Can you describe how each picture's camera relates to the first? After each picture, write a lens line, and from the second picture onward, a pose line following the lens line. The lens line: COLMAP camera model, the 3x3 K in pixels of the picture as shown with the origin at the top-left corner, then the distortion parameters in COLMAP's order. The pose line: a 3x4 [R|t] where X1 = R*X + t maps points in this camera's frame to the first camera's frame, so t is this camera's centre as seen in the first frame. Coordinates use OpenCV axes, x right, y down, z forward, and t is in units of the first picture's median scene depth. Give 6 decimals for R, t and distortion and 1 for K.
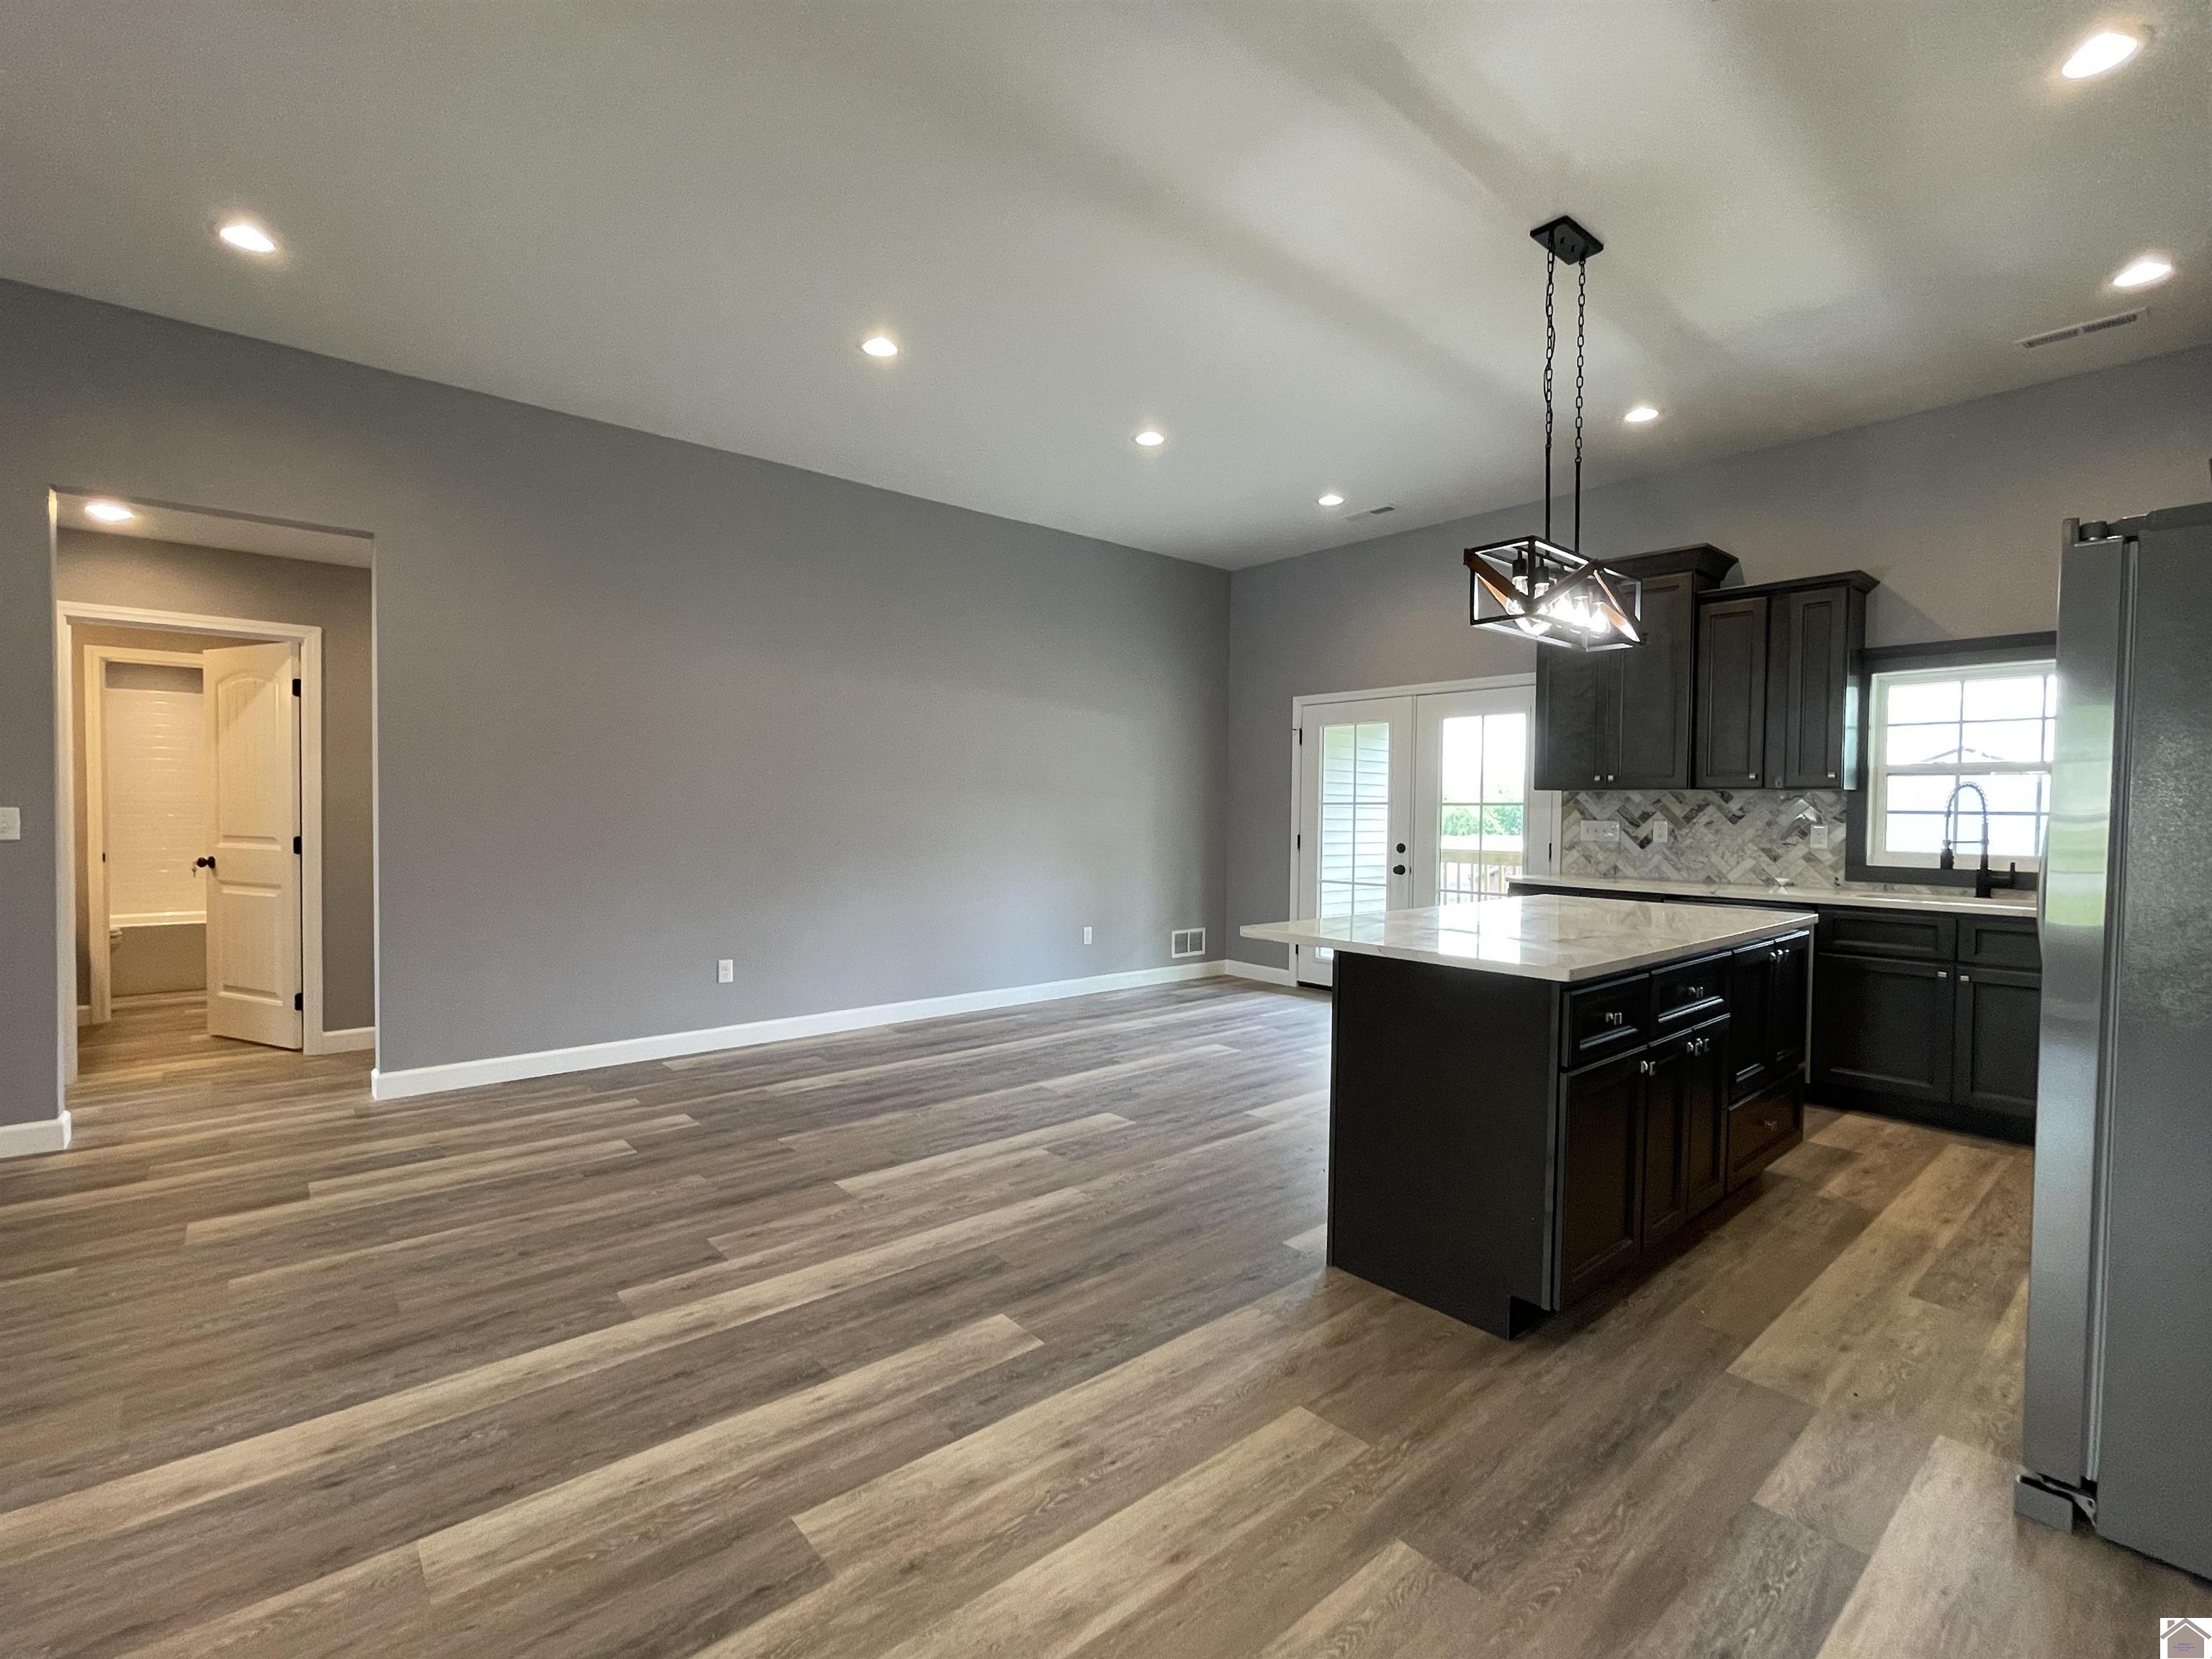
lens RADIAL K [[1002.2, 0, 1093.9], [0, 1002.2, 839.6], [0, 0, 1]] dist [-0.001970, 0.001181]
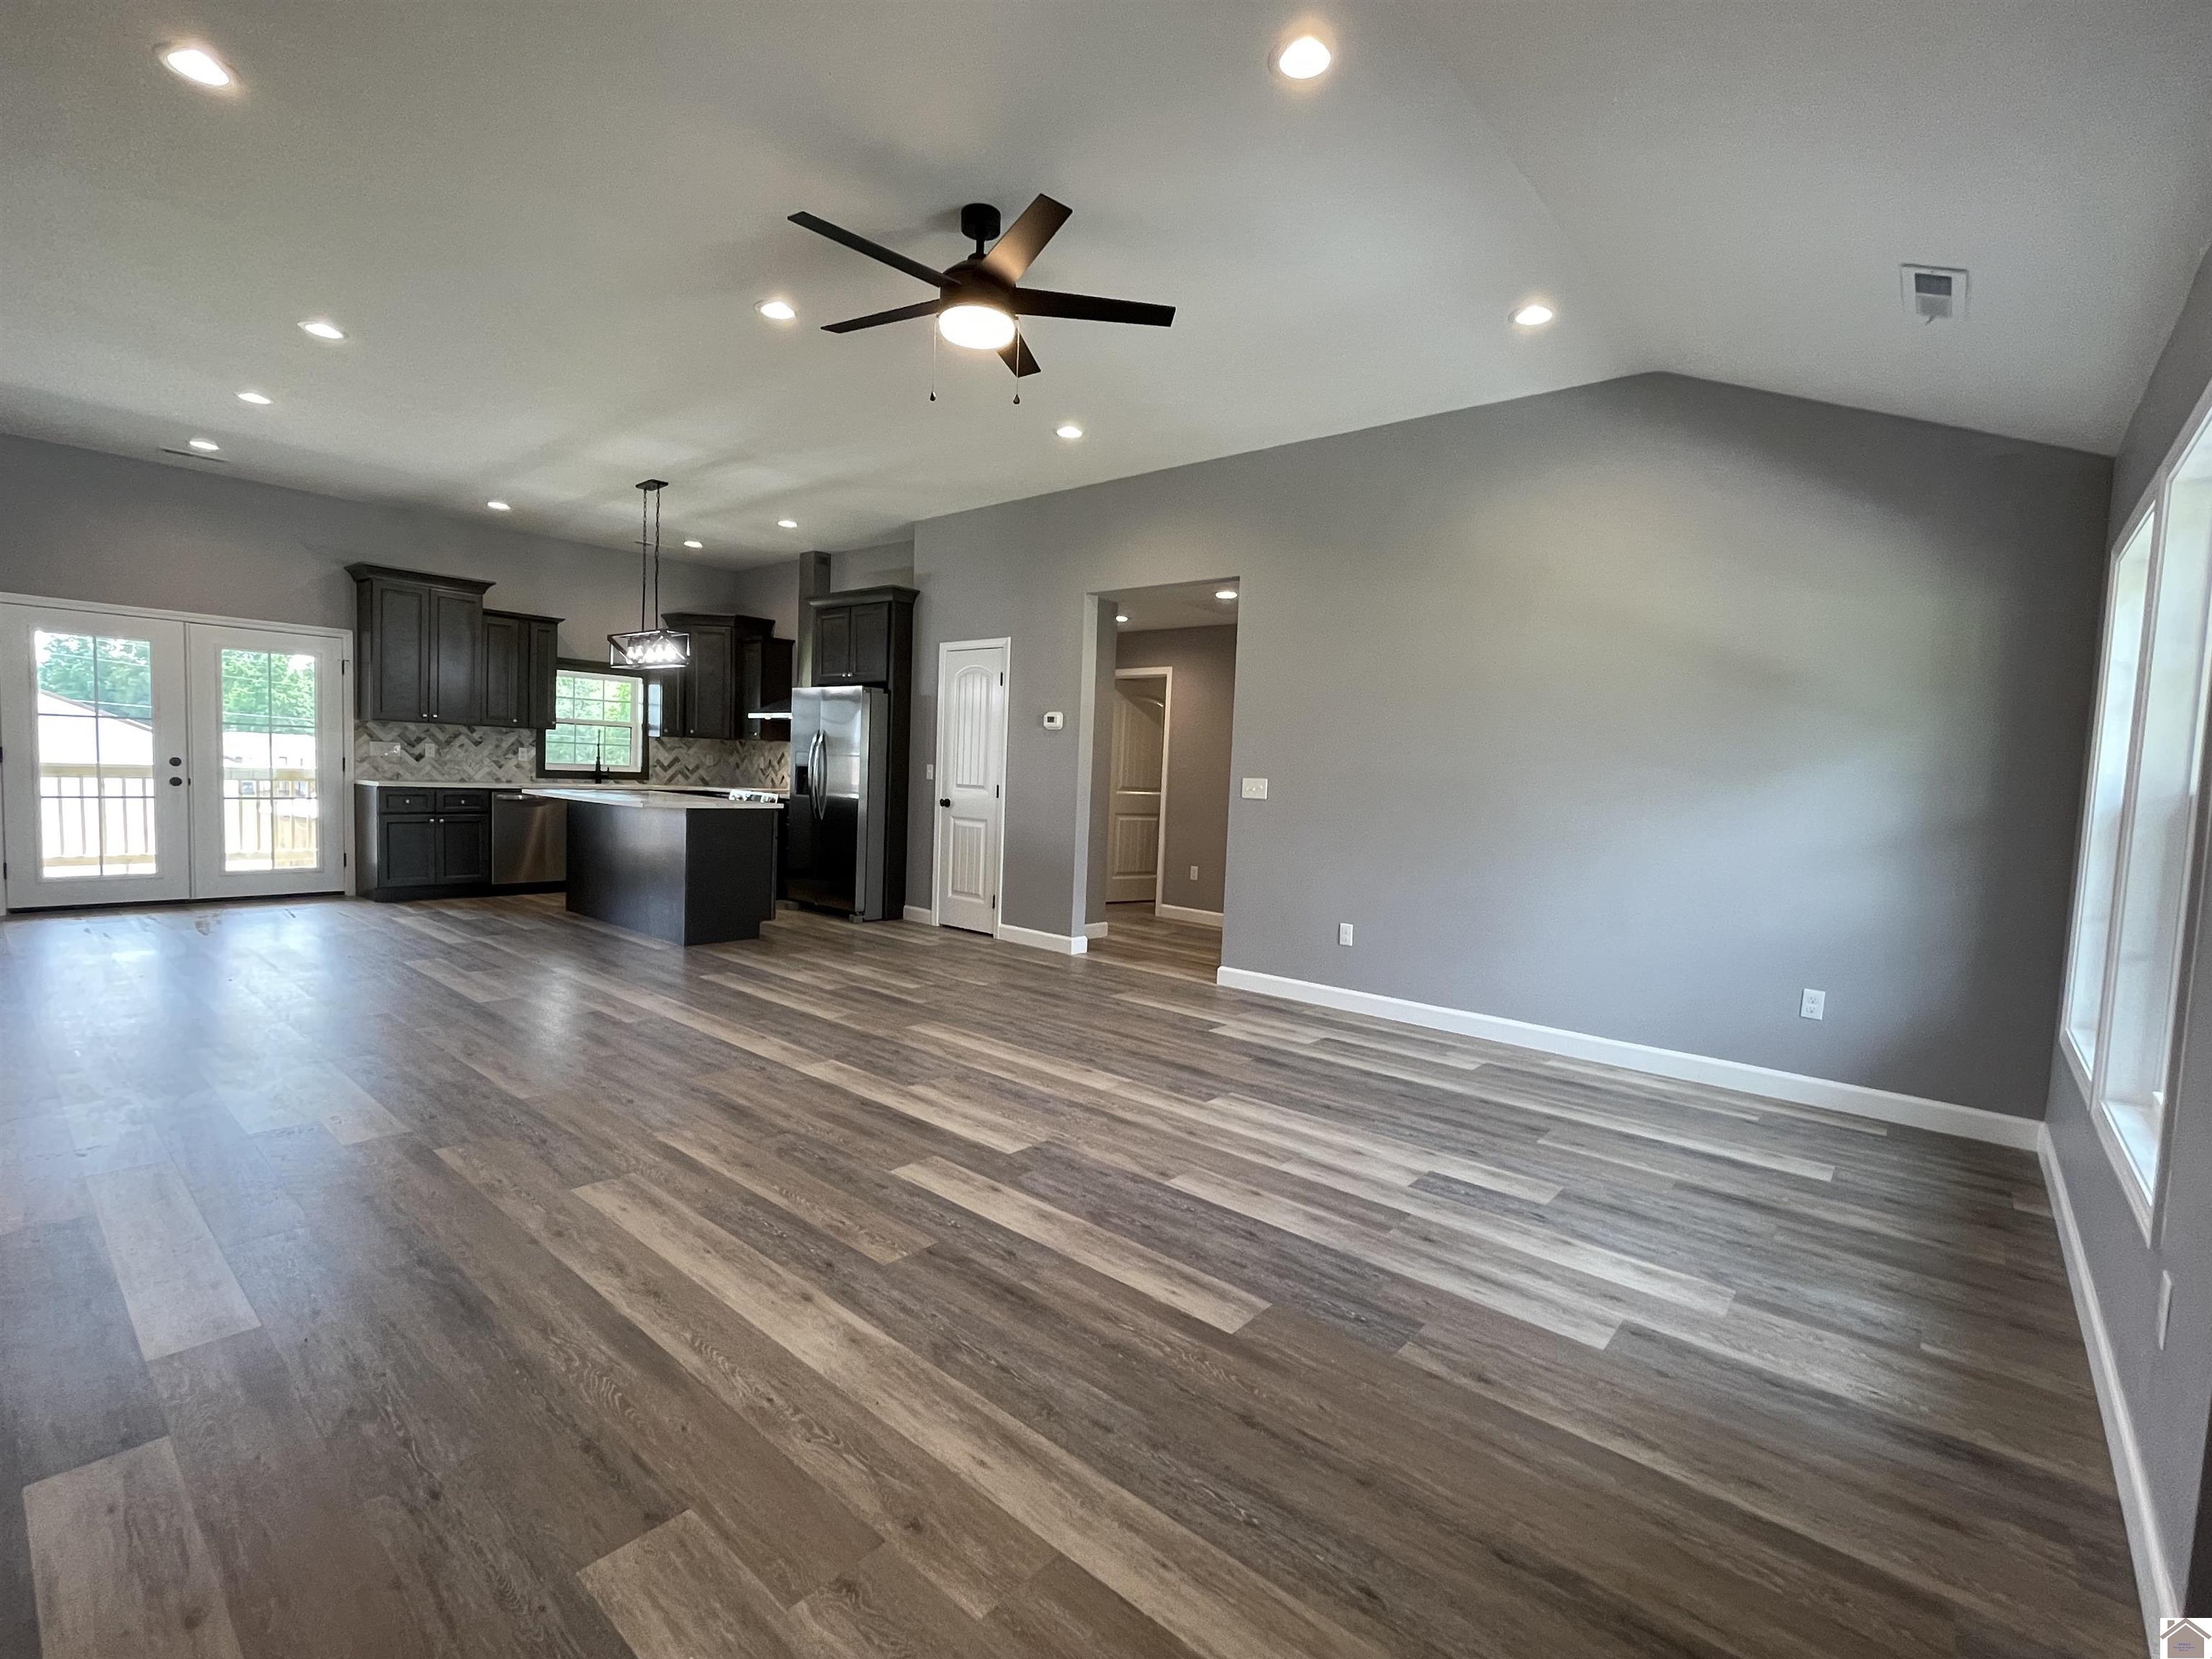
lens RADIAL K [[1002.2, 0, 1093.9], [0, 1002.2, 839.6], [0, 0, 1]] dist [-0.001970, 0.001181]
pose [[-0.150870, -0.085507, 0.984849, -1.269971], [-0.012049, 0.996337, 0.084659, -0.015490], [-0.988480, 0.000907, -0.151348, 0.250433]]
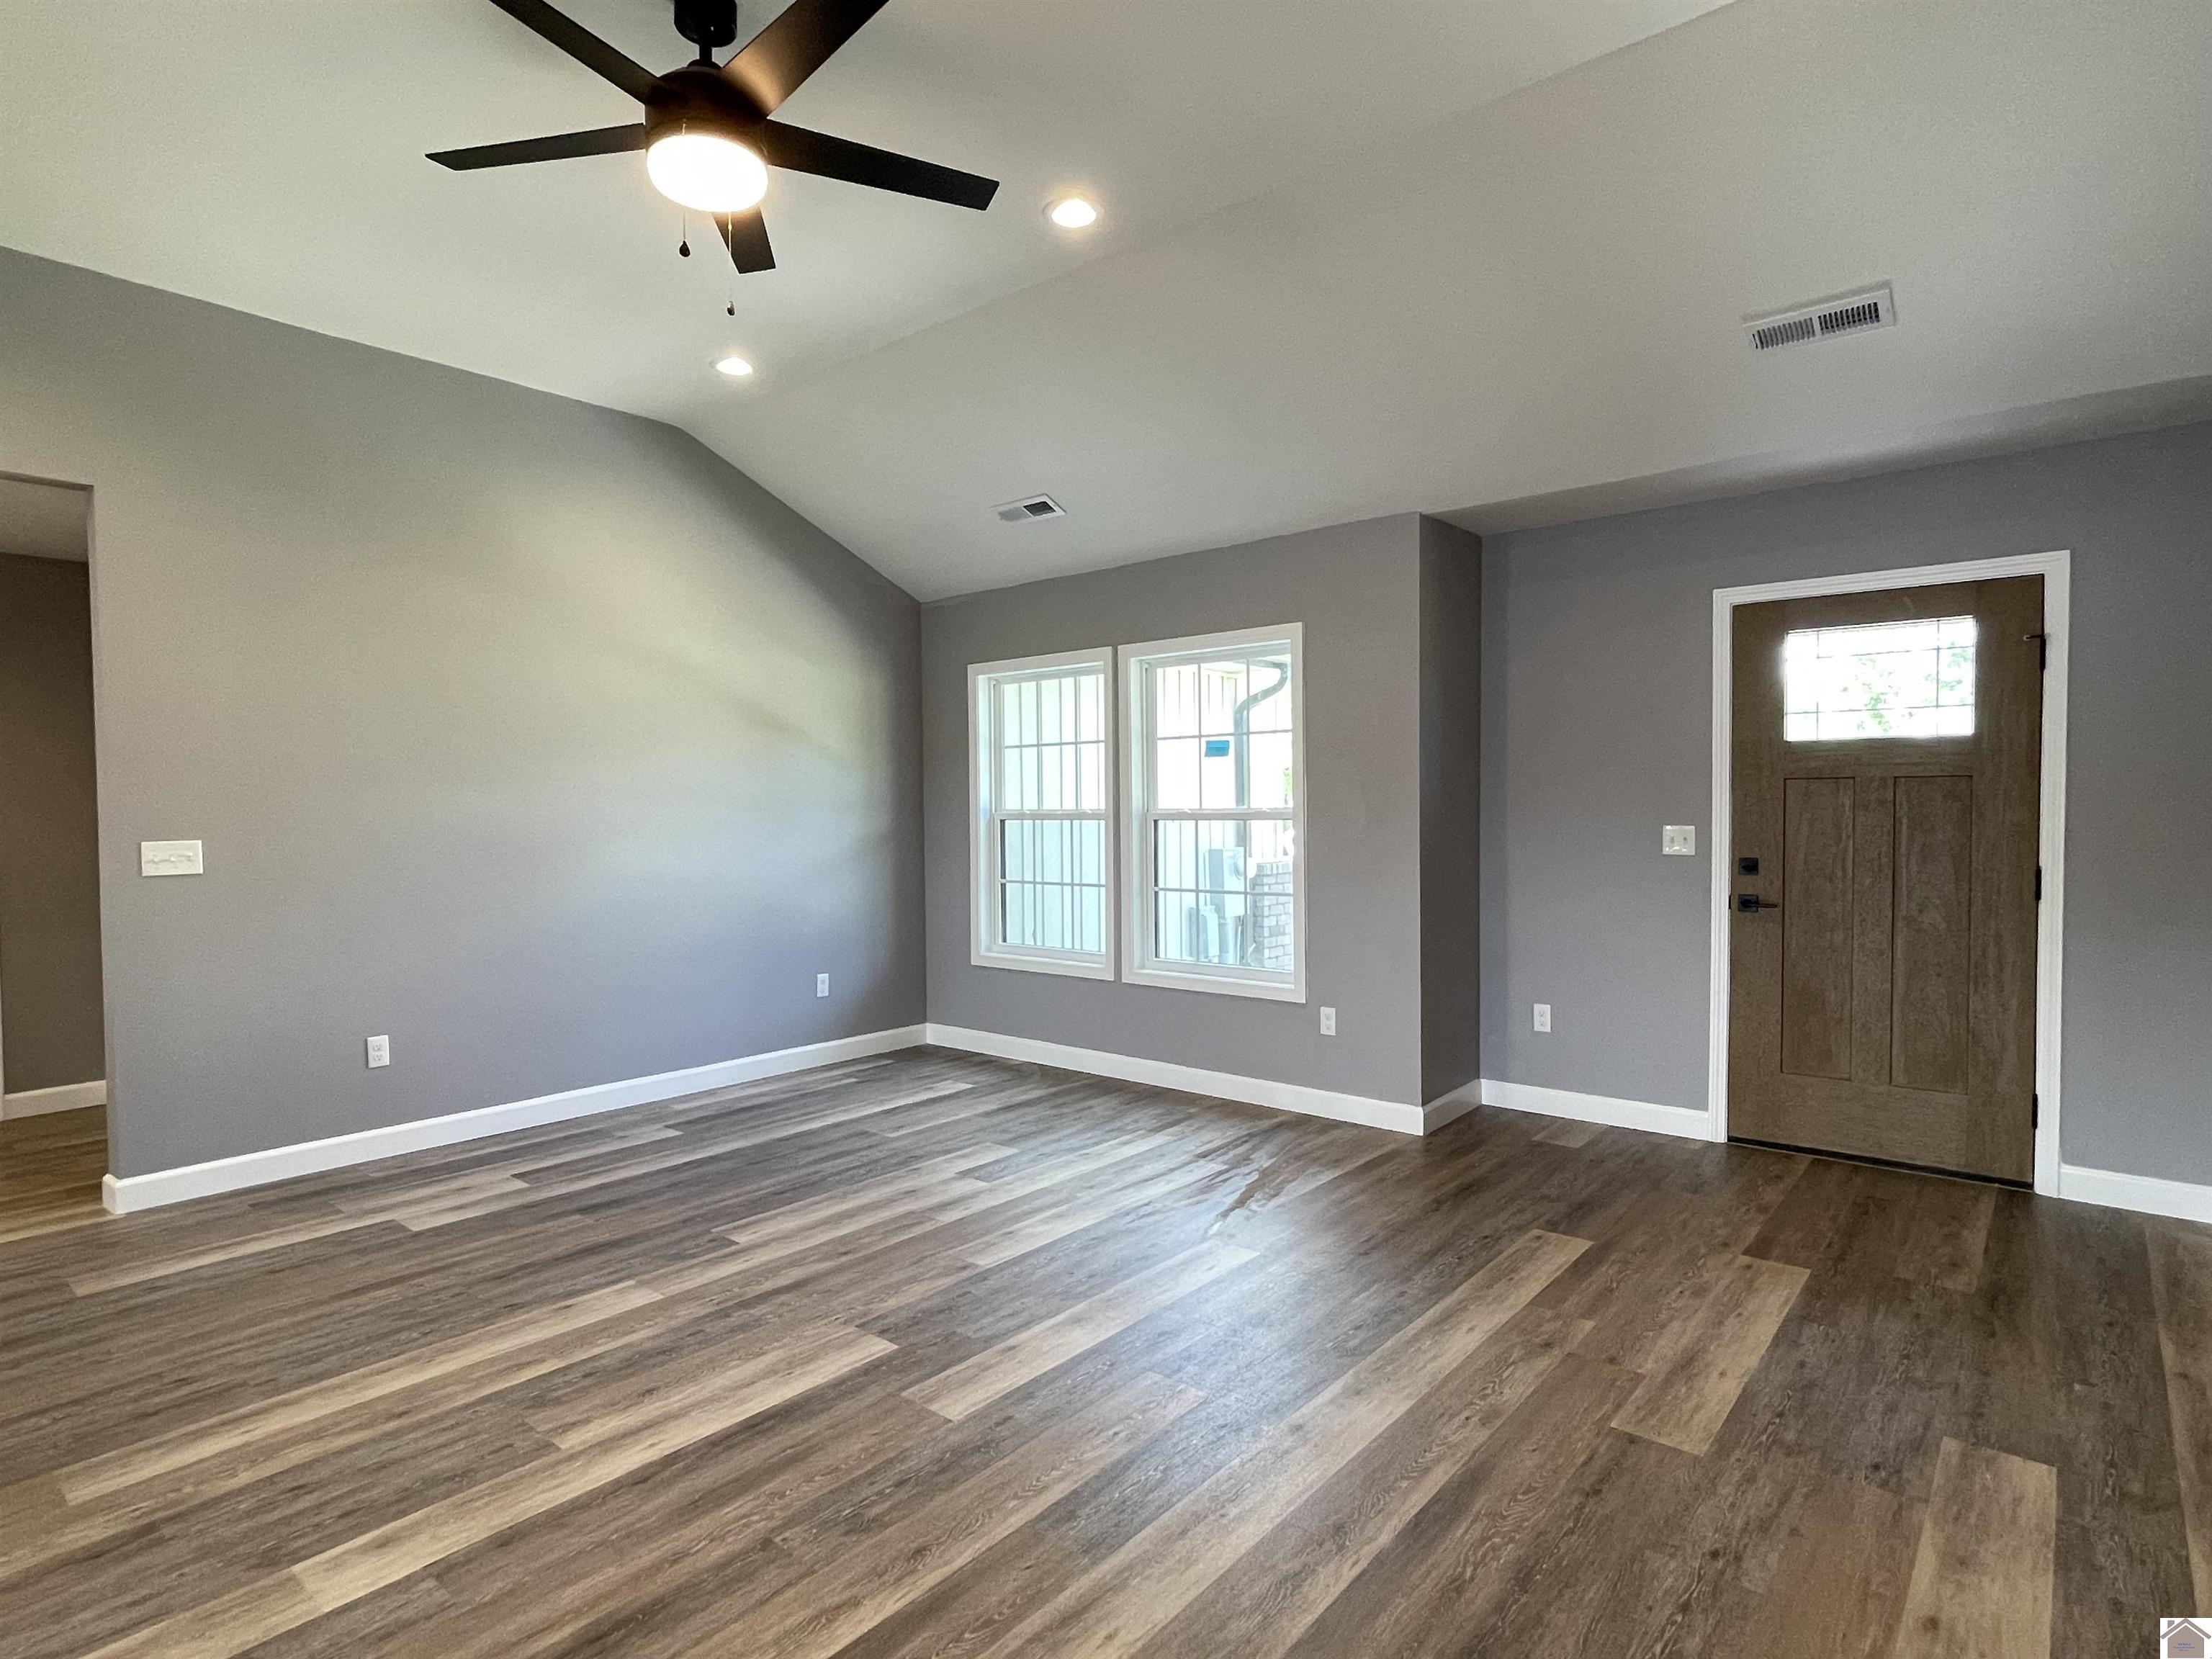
lens RADIAL K [[1164.7, 0, 1089.4], [0, 1164.7, 843.2], [0, 0, 1]] dist [-0.003736, -0.001545]
pose [[-0.987678, 0.004173, -0.156447, -0.613164], [-0.005378, 0.998149, 0.060575, -0.041563], [0.156410, 0.060670, -0.985827, 0.797903]]
